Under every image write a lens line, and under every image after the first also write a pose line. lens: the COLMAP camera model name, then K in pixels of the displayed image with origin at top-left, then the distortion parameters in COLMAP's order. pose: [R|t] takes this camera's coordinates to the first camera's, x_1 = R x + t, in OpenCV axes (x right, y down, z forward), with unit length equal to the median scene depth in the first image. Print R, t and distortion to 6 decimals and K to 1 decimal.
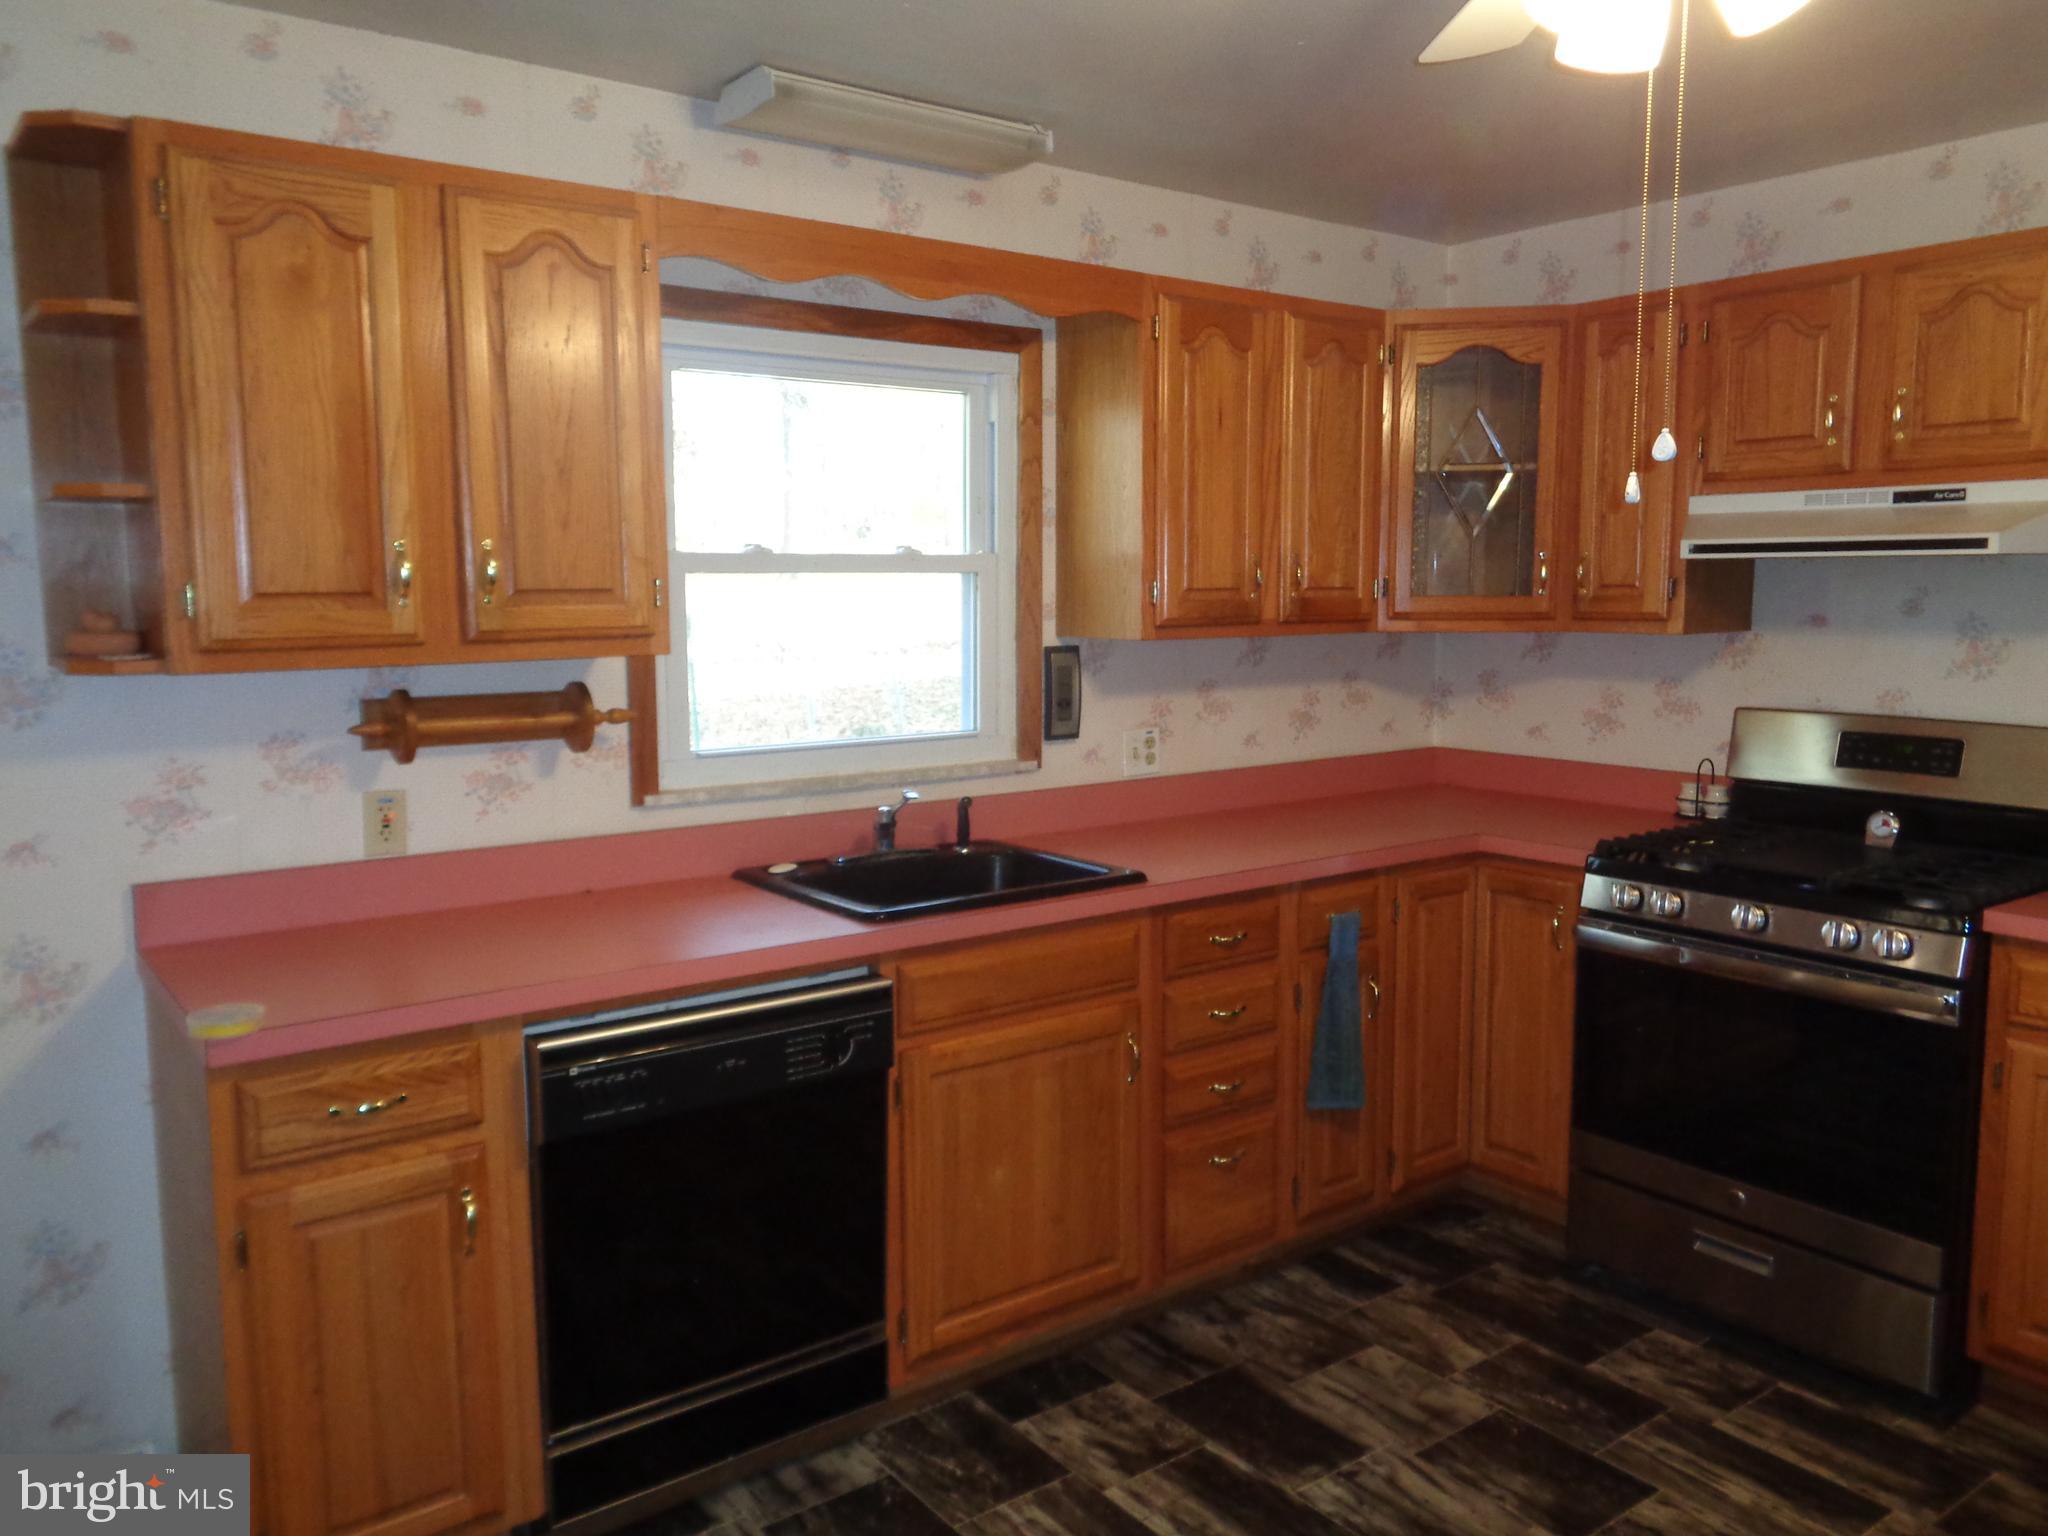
lens RADIAL K [[1546.5, 0, 1033.9], [0, 1546.5, 764.1], [0, 0, 1]] dist [0.018527, -0.012445]
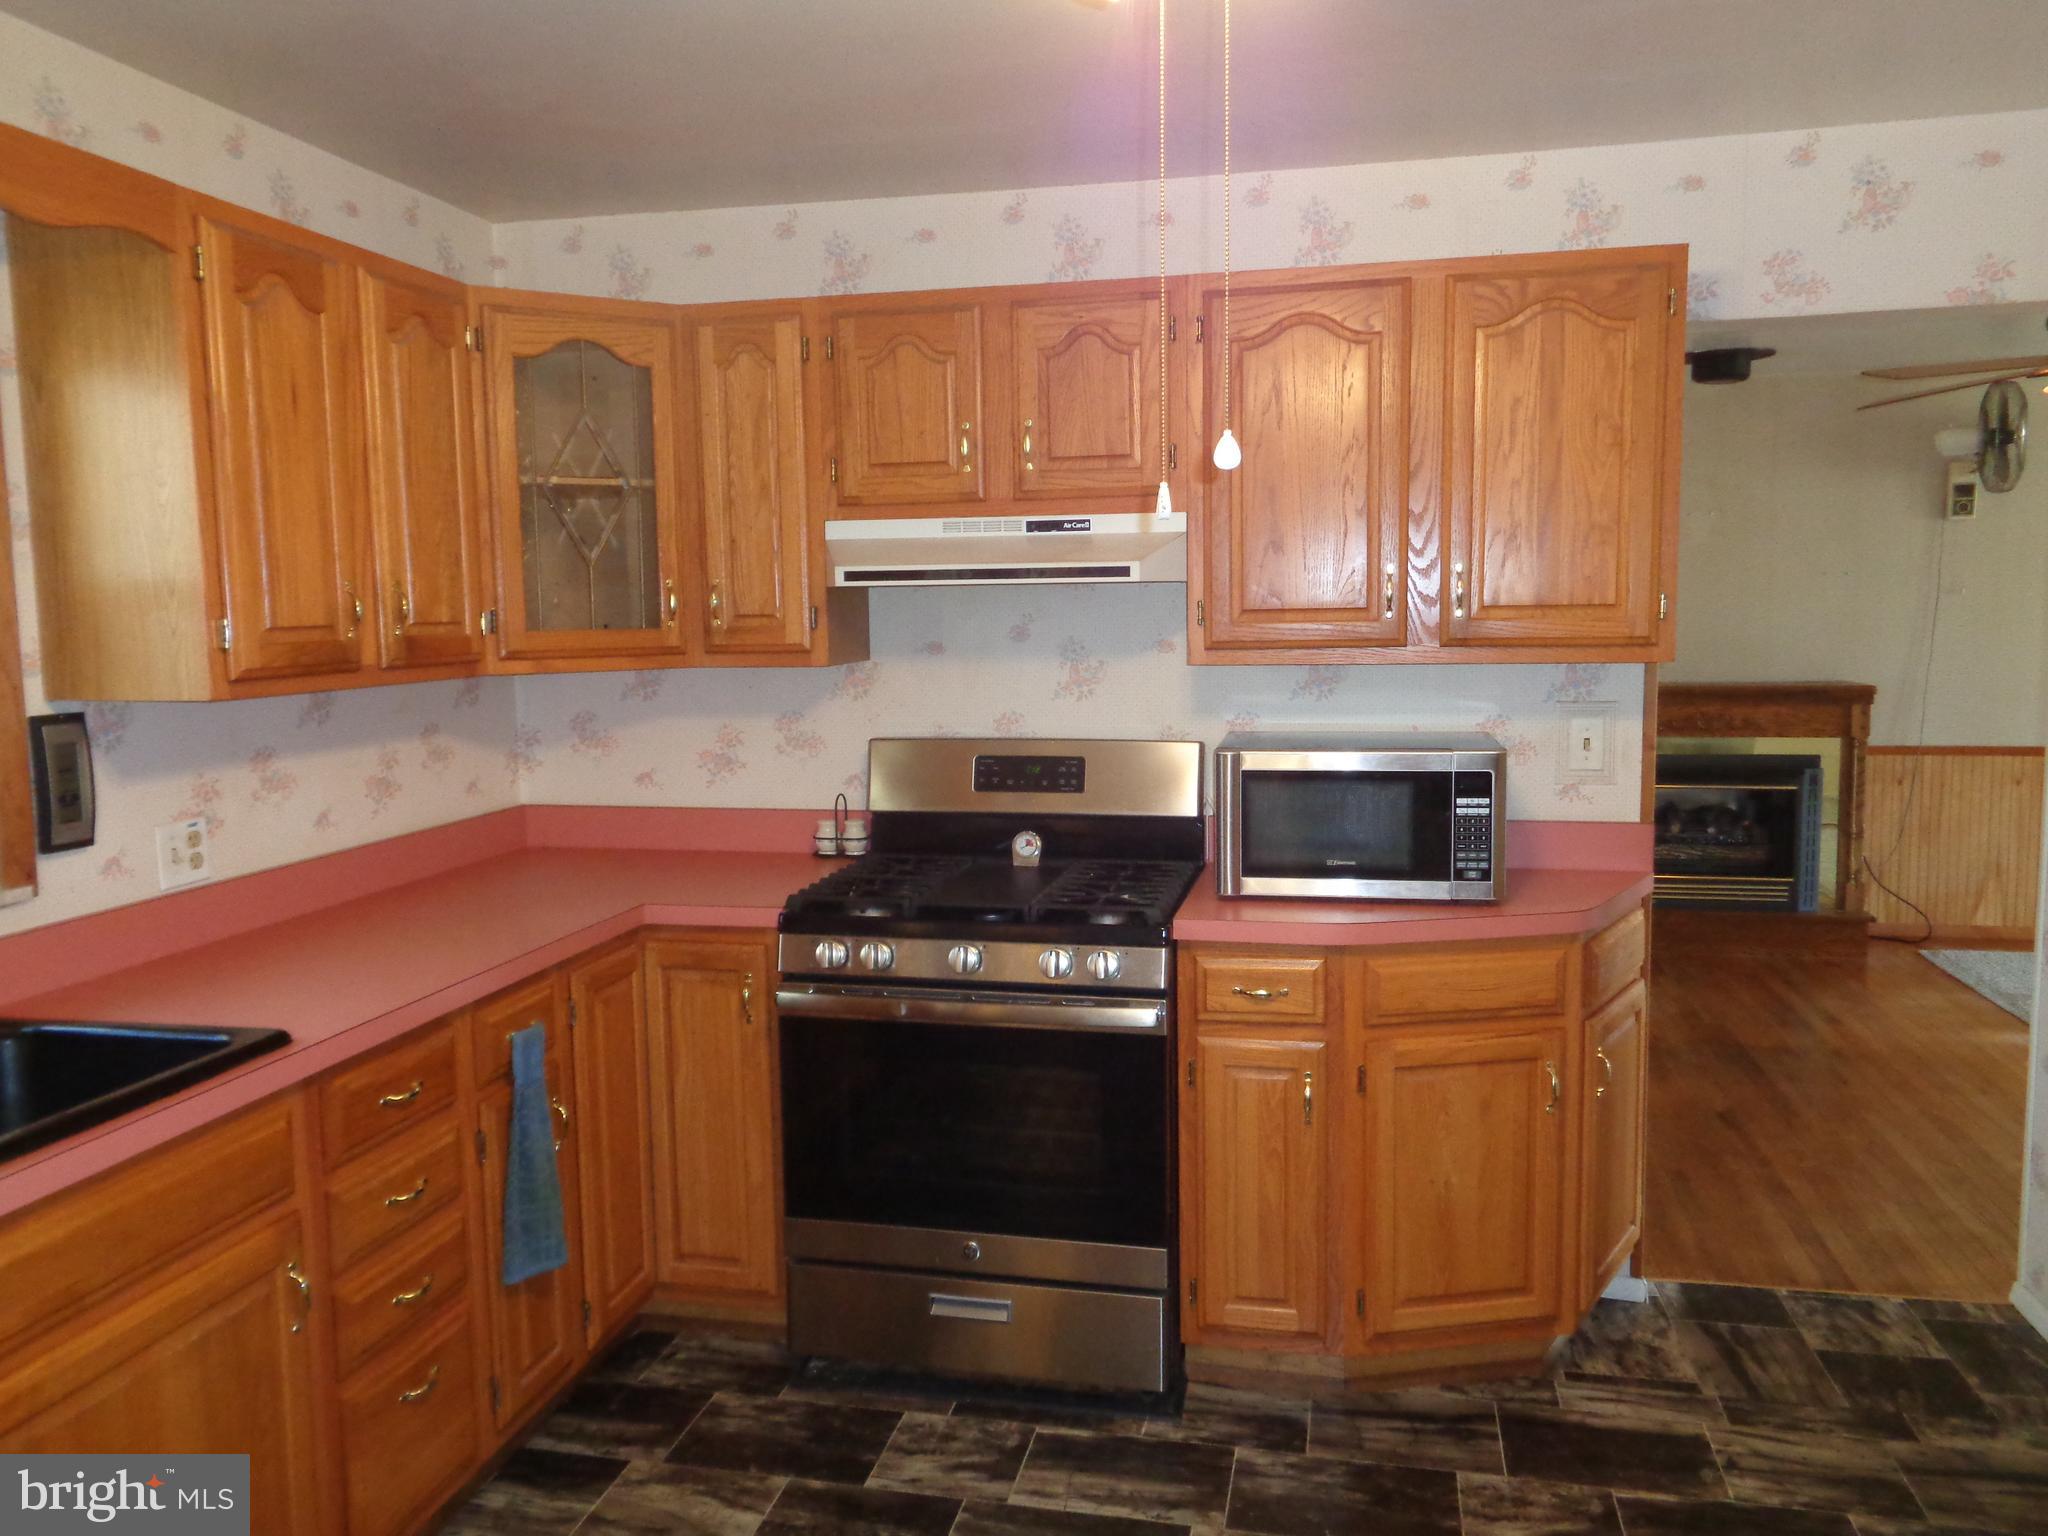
lens RADIAL K [[1546.5, 0, 1015.5], [0, 1546.5, 762.5], [0, 0, 1]] dist [0.018527, -0.012445]
pose [[0.759282, -0.075580, 0.646358, -0.113107], [0.087480, 0.996072, 0.013710, -0.029019], [-0.644856, 0.046133, 0.762911, 0.216468]]
